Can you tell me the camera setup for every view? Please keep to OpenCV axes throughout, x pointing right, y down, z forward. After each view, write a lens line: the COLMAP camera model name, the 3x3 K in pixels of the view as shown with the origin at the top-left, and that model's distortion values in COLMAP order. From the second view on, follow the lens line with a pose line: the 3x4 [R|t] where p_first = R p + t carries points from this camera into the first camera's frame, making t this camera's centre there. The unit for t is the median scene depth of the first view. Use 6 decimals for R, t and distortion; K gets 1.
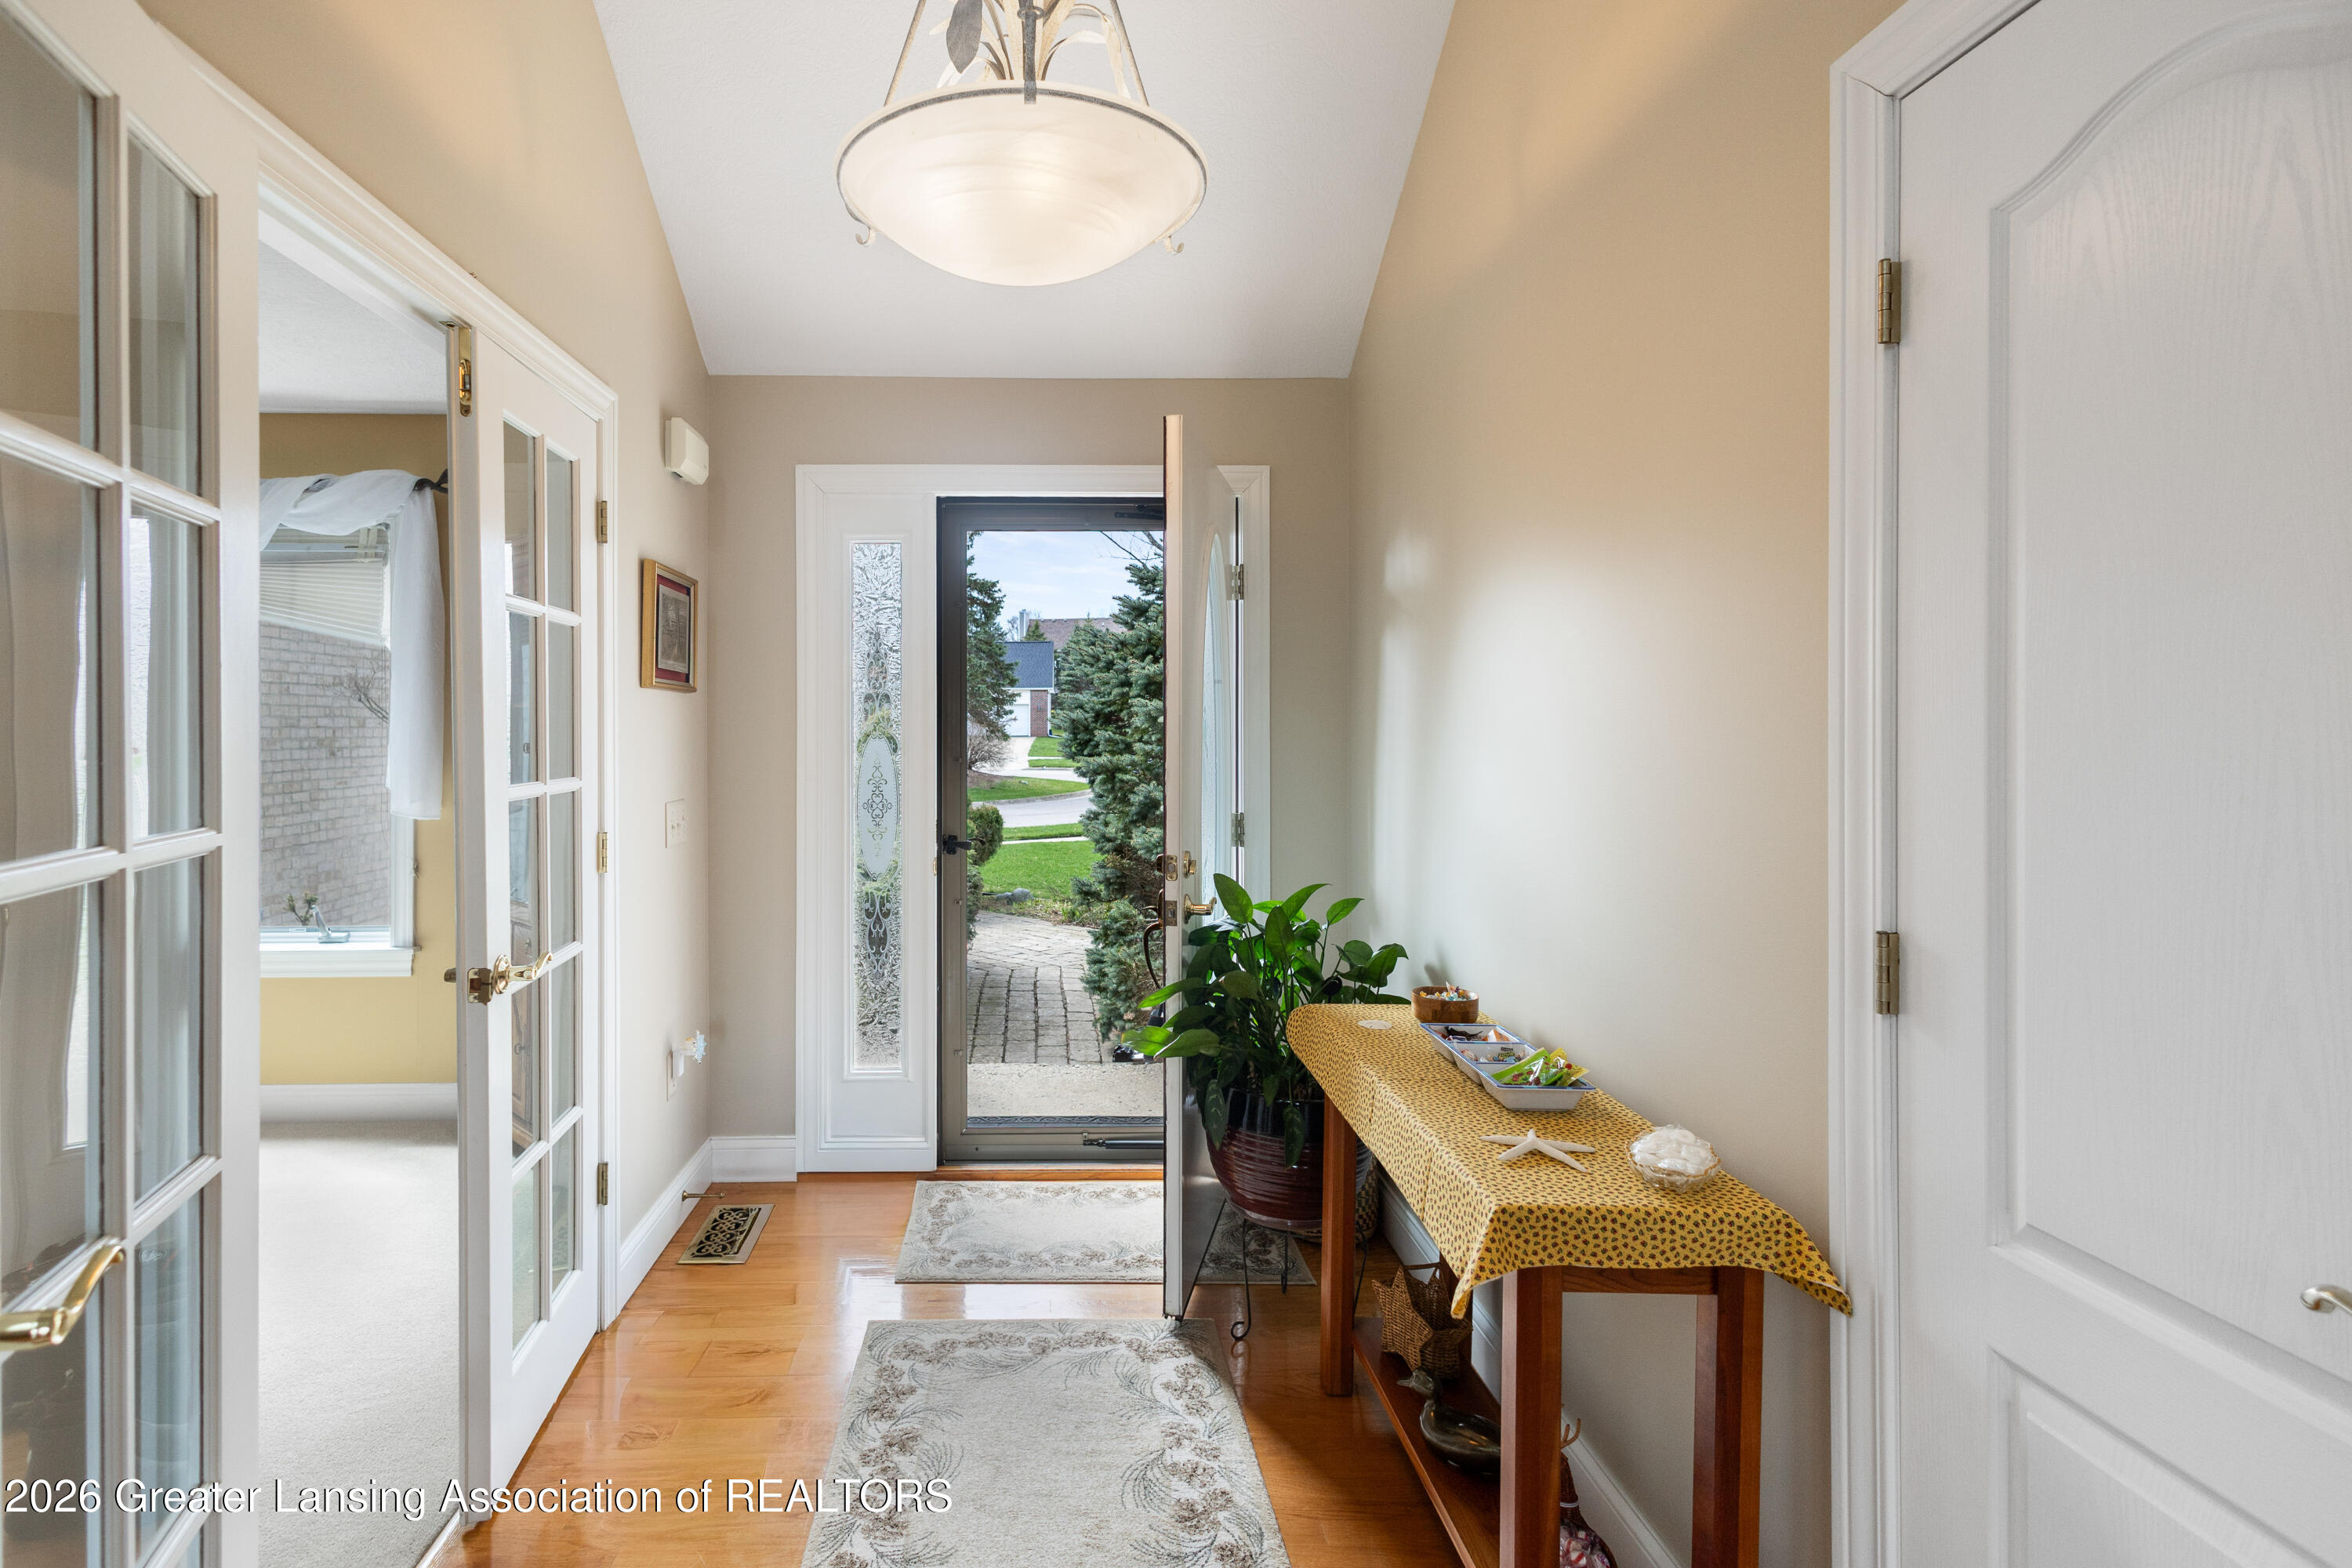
lens RADIAL K [[1220.4, 0, 1178.8], [0, 1220.4, 740.2], [0, 0, 1]] dist [0.000803, -0.000025]
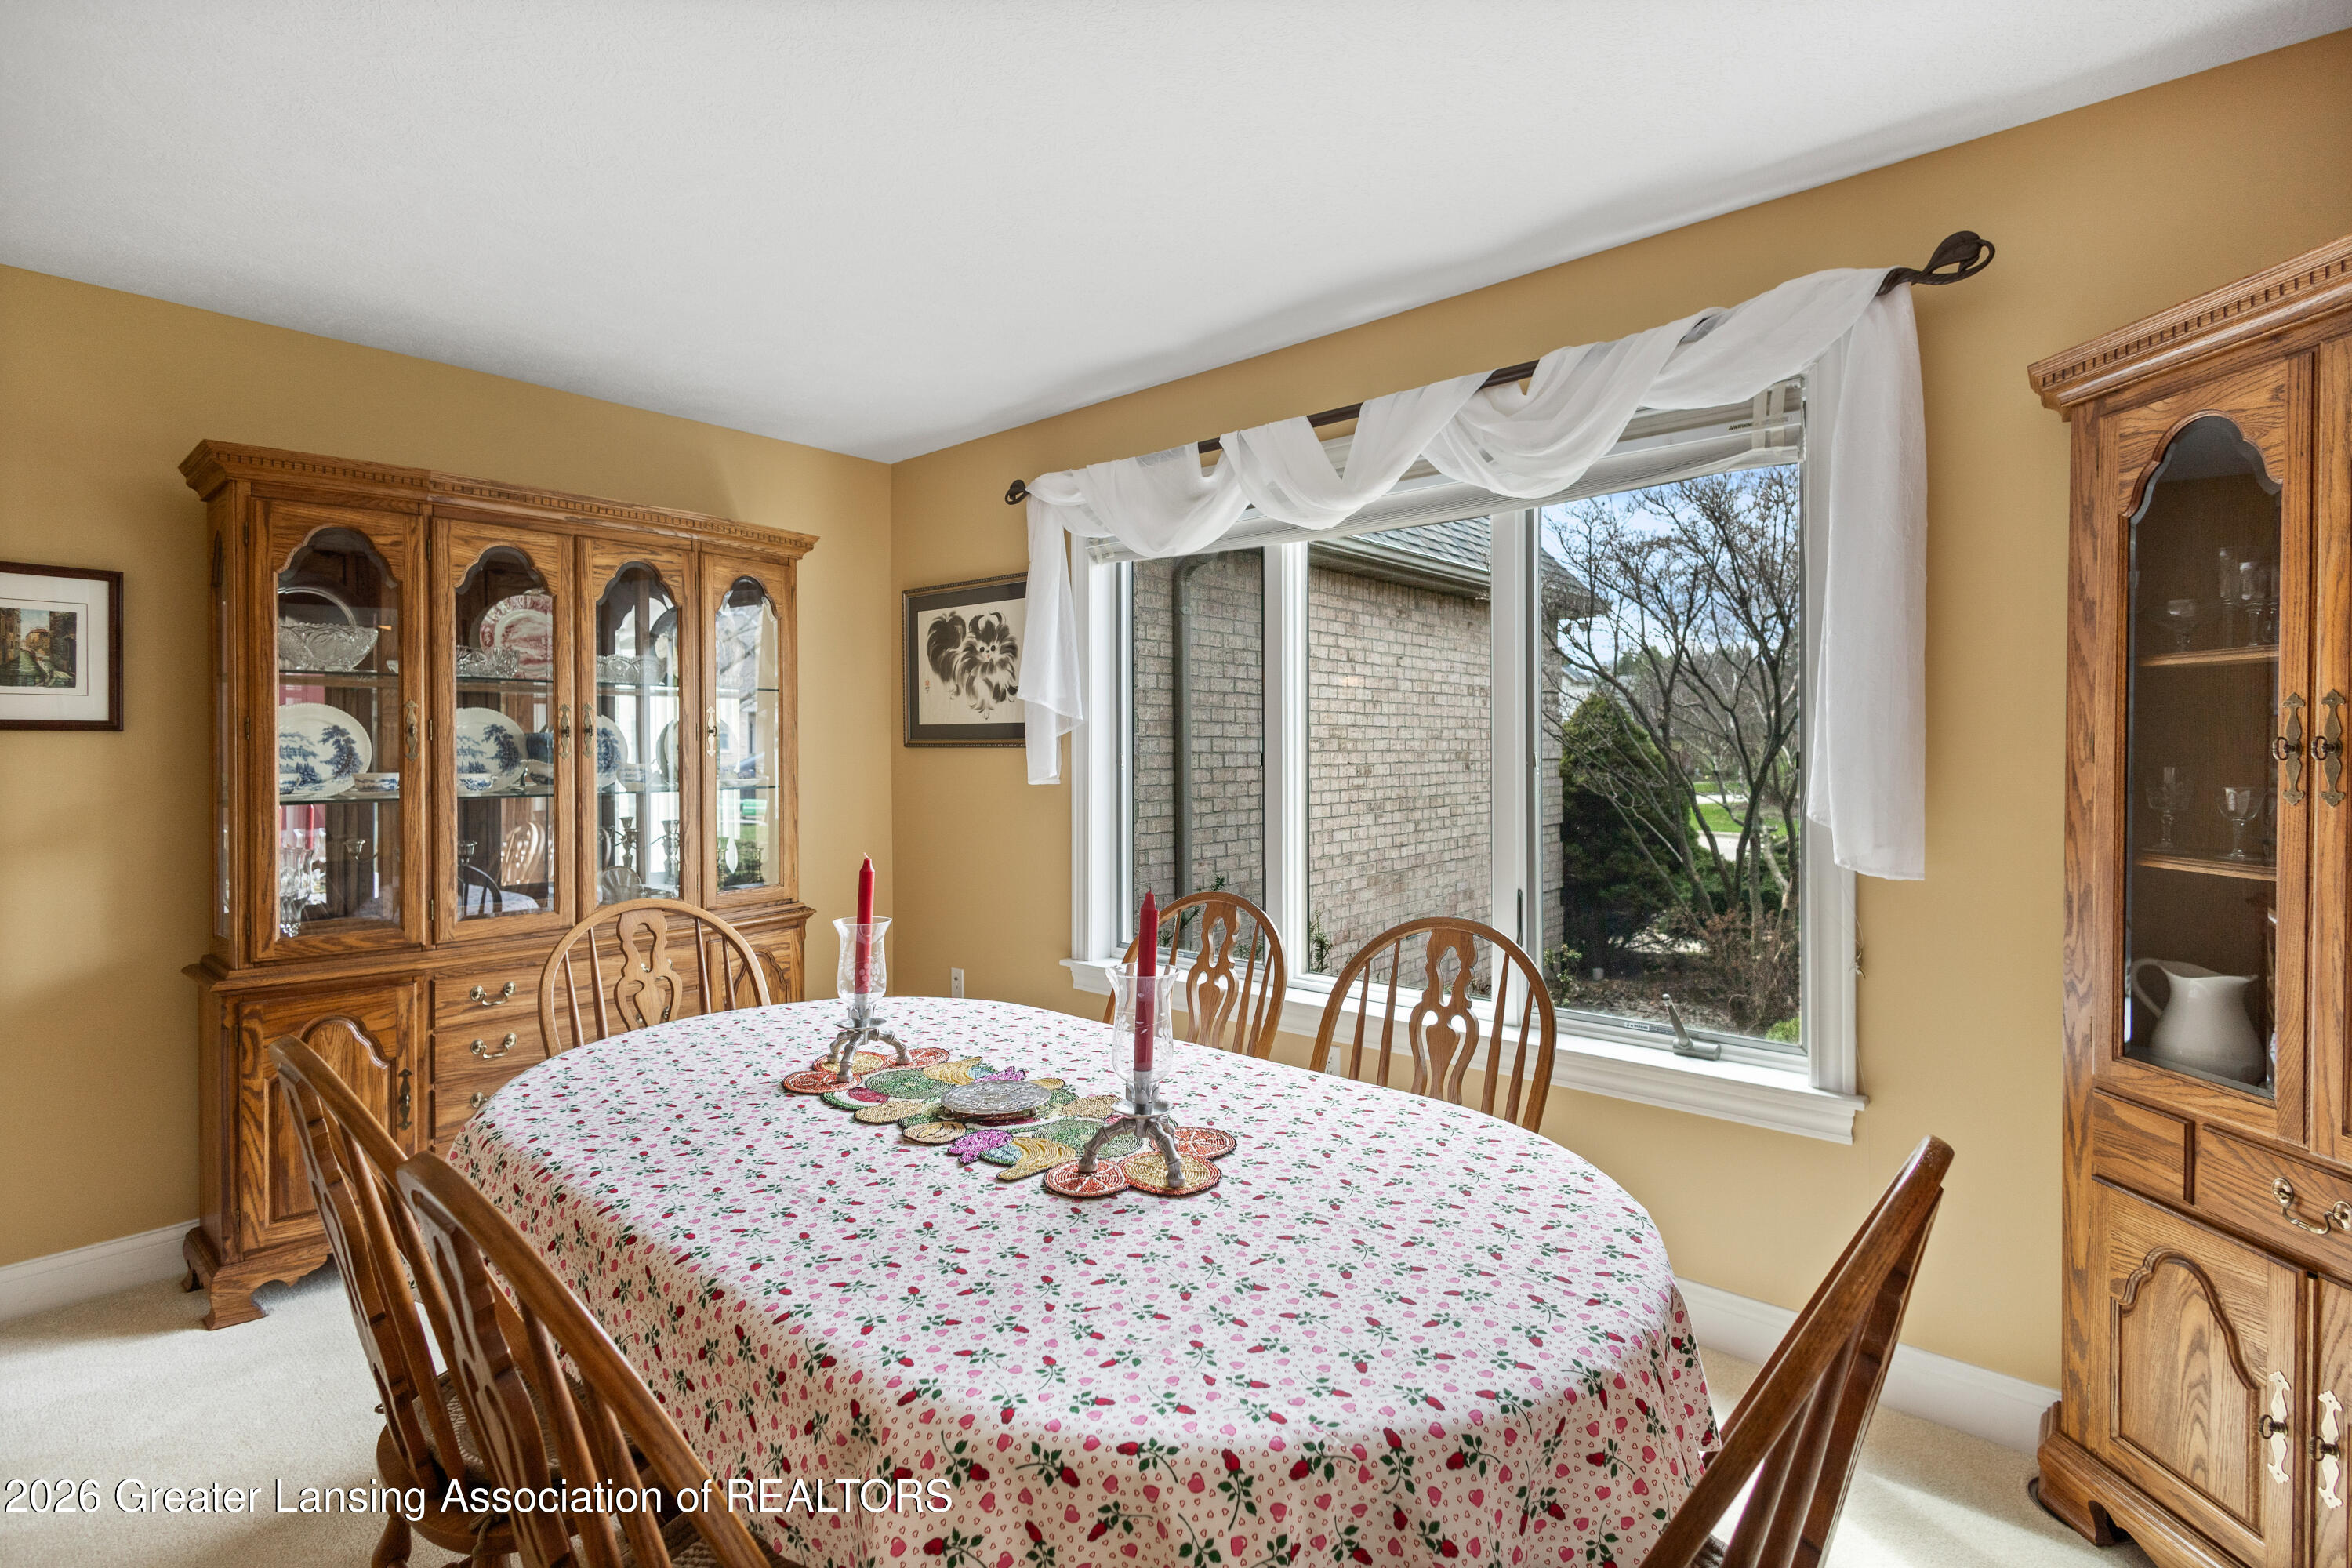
lens RADIAL K [[1108.1, 0, 1196.0], [0, 1108.1, 780.8], [0, 0, 1]] dist [0.011495, 0.000001]
pose [[0.745665, 0.013422, -0.666186, -0.287243], [-0.001131, 0.999821, 0.018878, 0.006133], [0.666320, -0.013323, 0.745547, 0.224458]]
